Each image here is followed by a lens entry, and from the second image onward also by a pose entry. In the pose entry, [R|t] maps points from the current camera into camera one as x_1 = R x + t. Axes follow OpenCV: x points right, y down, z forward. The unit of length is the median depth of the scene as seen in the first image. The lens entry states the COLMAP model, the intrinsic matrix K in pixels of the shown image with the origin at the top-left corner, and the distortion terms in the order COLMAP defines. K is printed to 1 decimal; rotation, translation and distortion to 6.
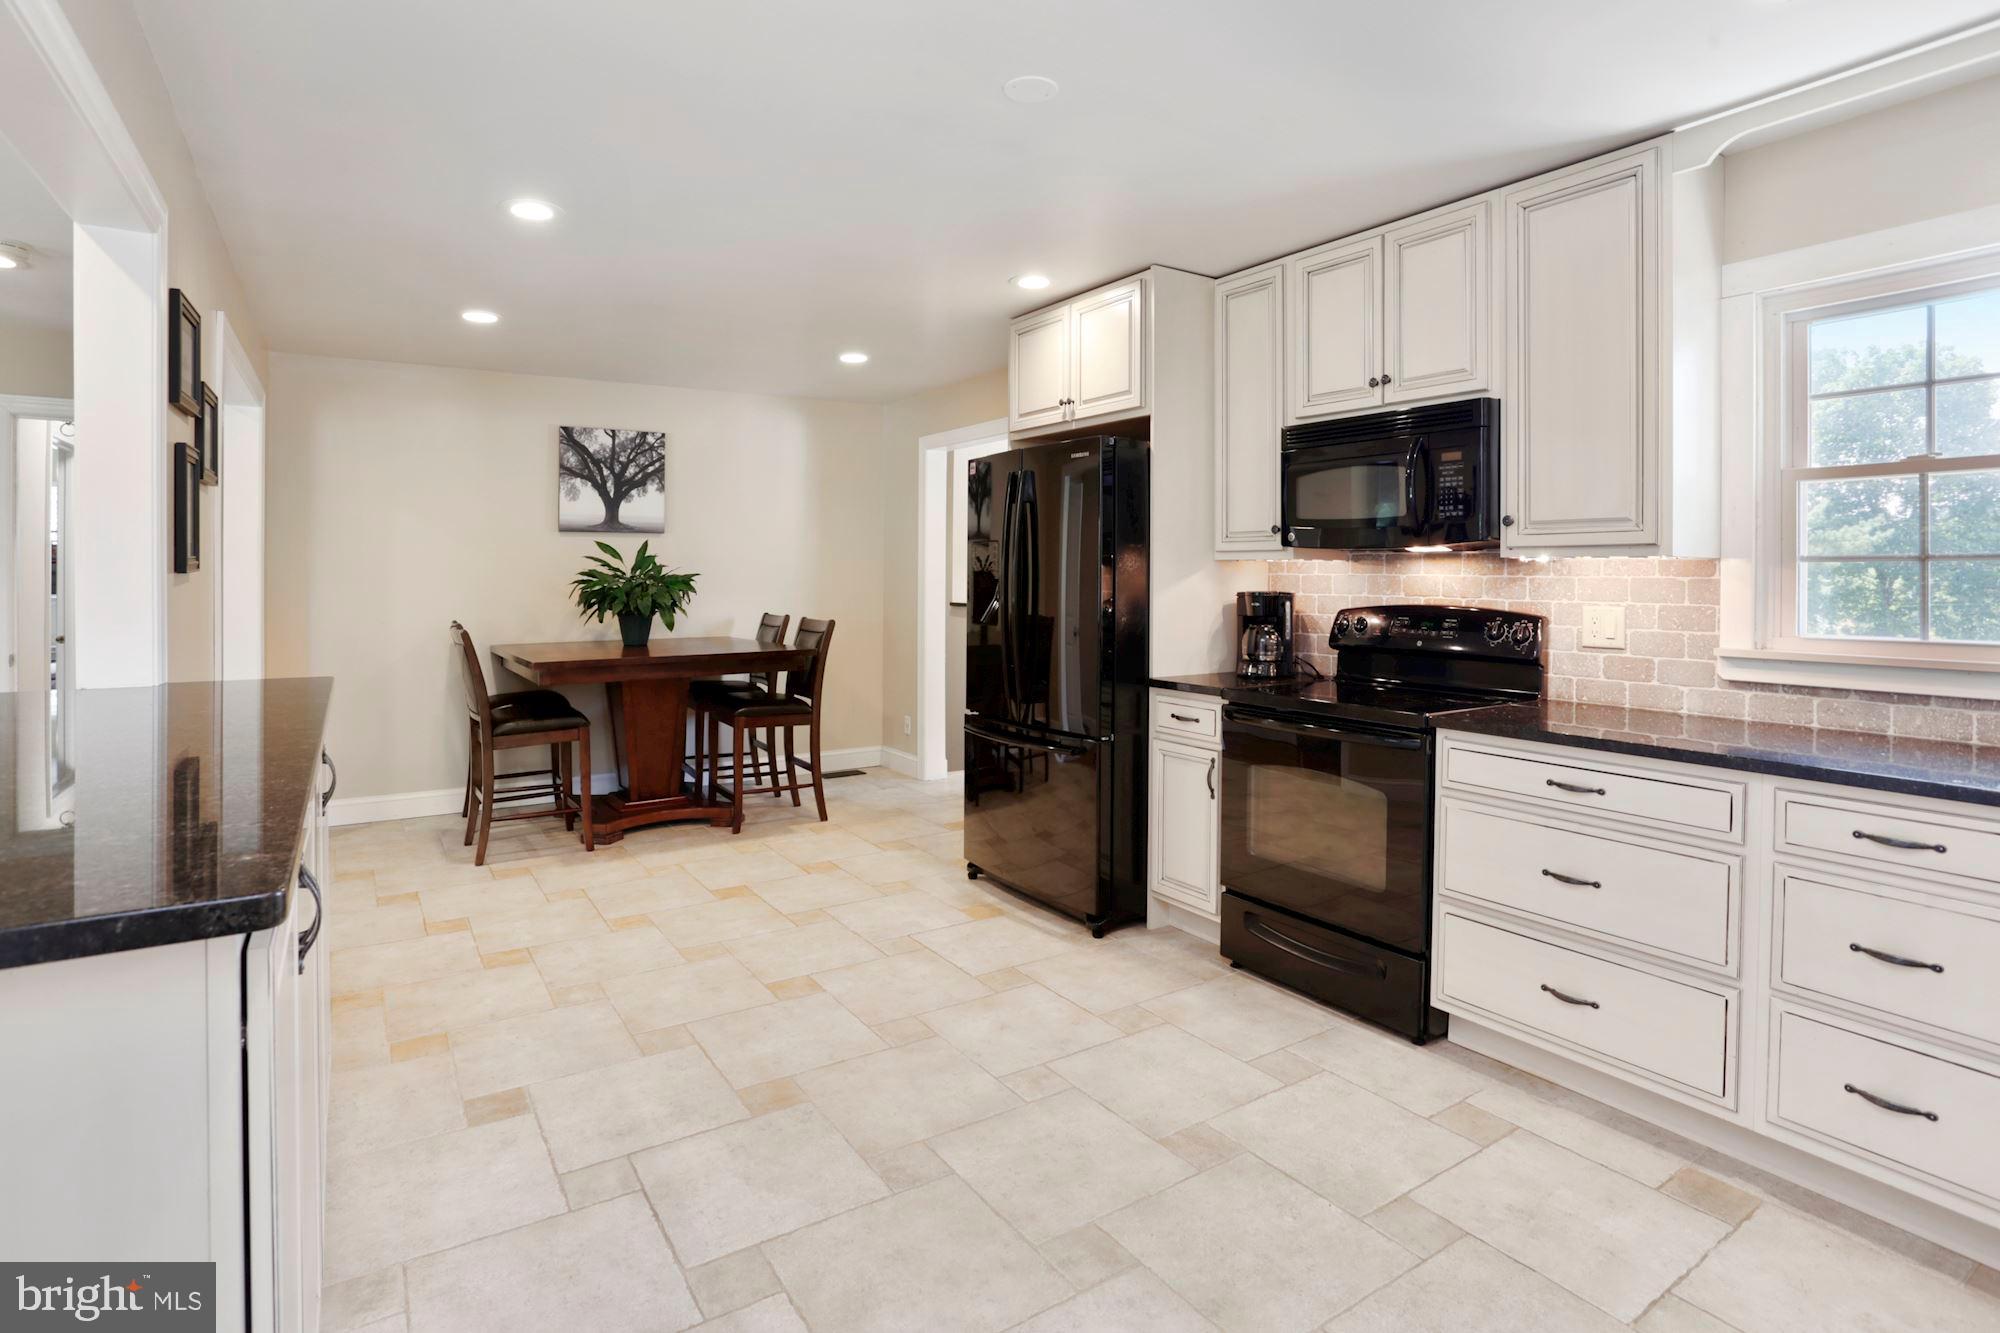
lens RADIAL K [[1015.6, 0, 995.3], [0, 1015.6, 583.3], [0, 0, 1]] dist [-0.073438, 0.025789]
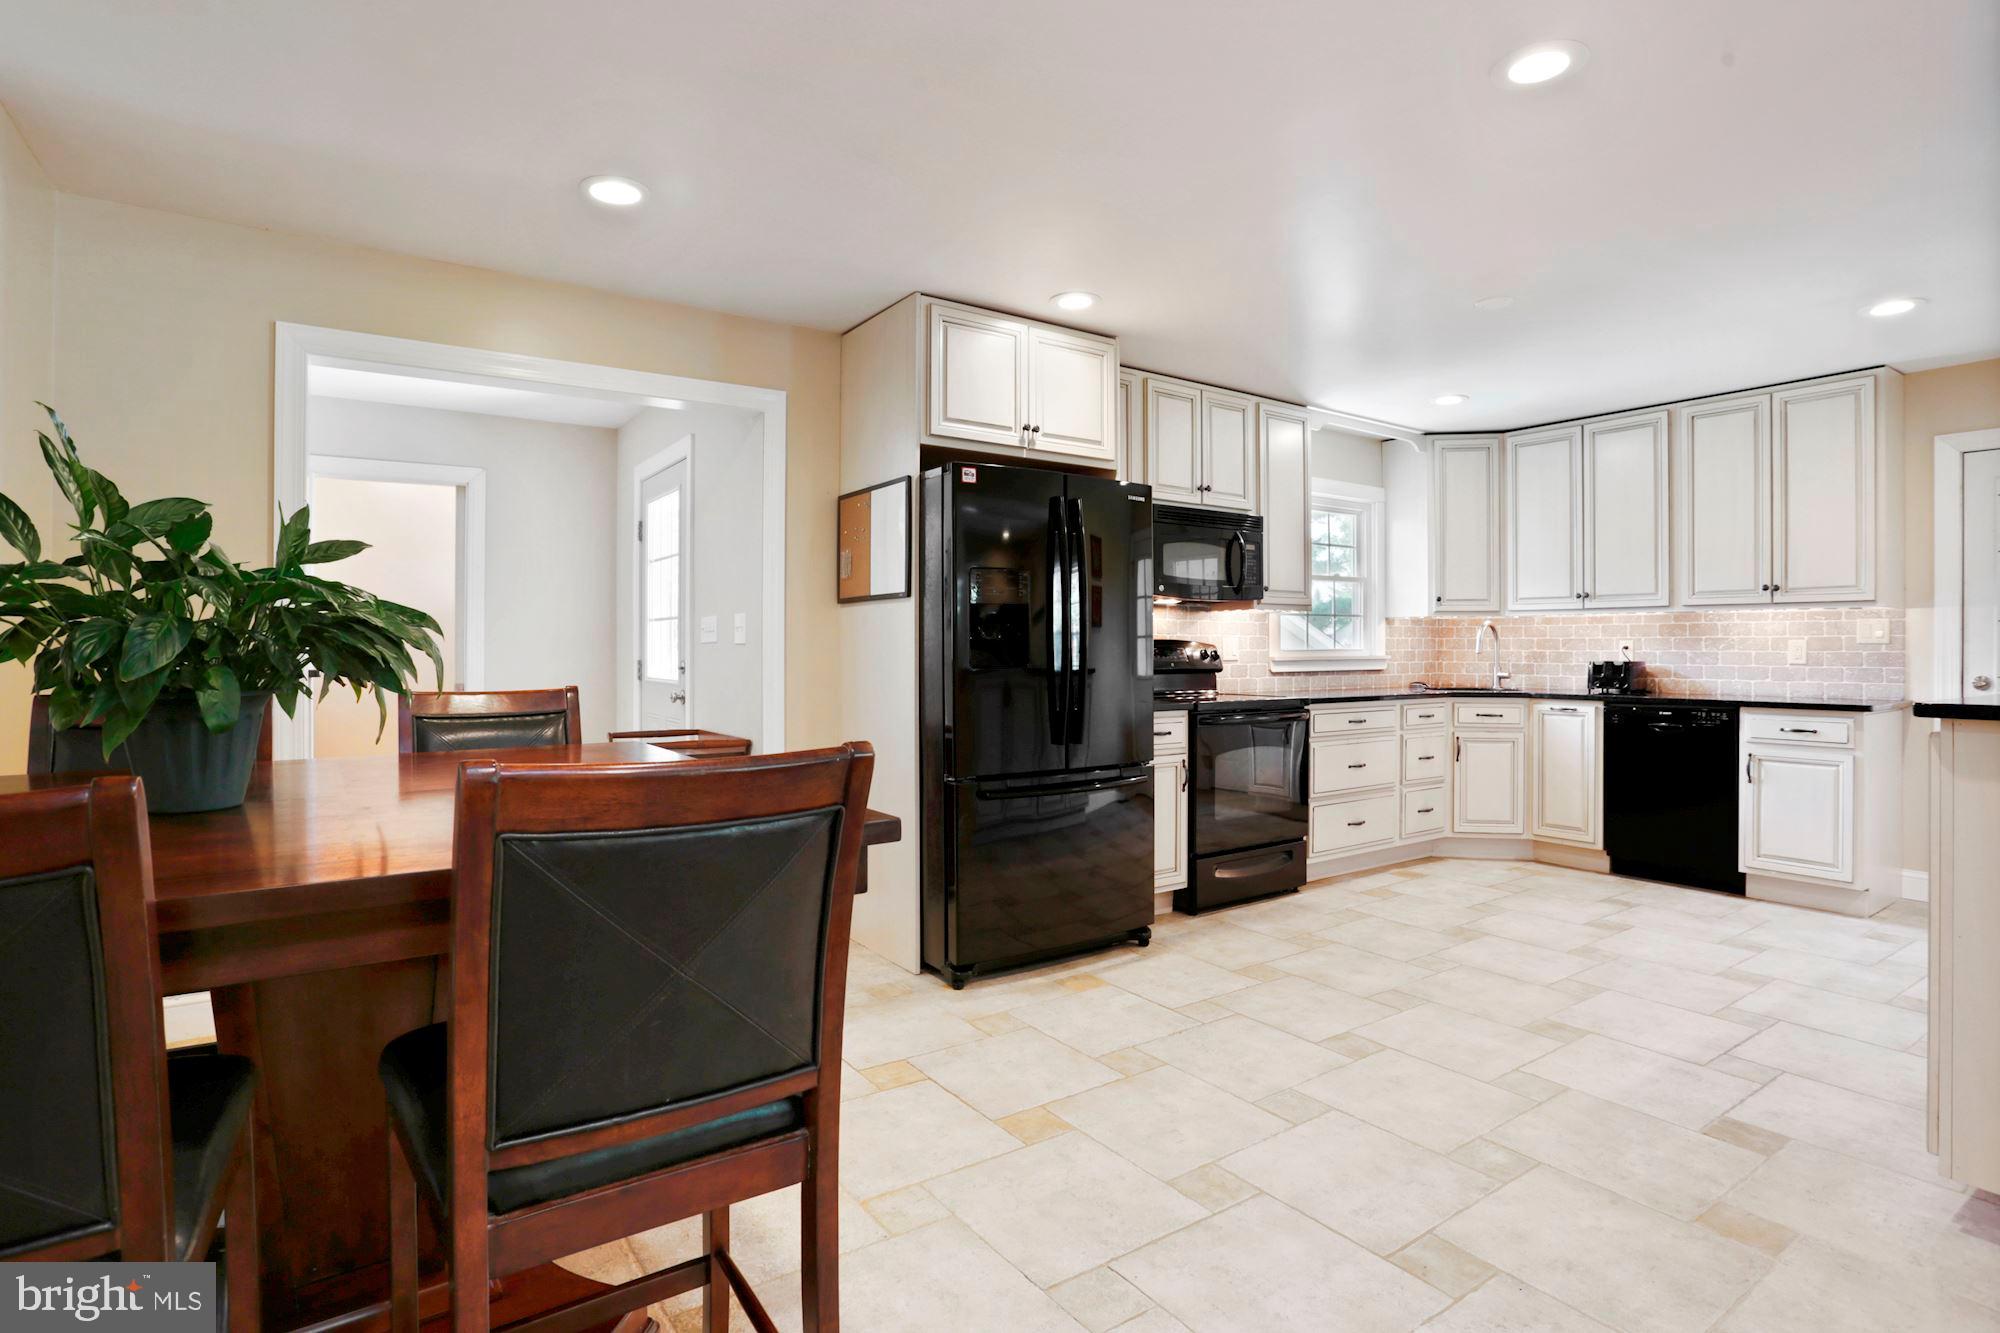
lens RADIAL K [[1008.7, 0, 1000.5], [0, 1008.7, 652.0], [0, 0, 1]] dist [-0.069096, 0.032894]
pose [[-0.033037, -0.007110, 0.999429, -1.146737], [0.008197, 0.999939, 0.007385, 0.030327], [-0.999421, 0.008437, -0.032976, 1.401871]]
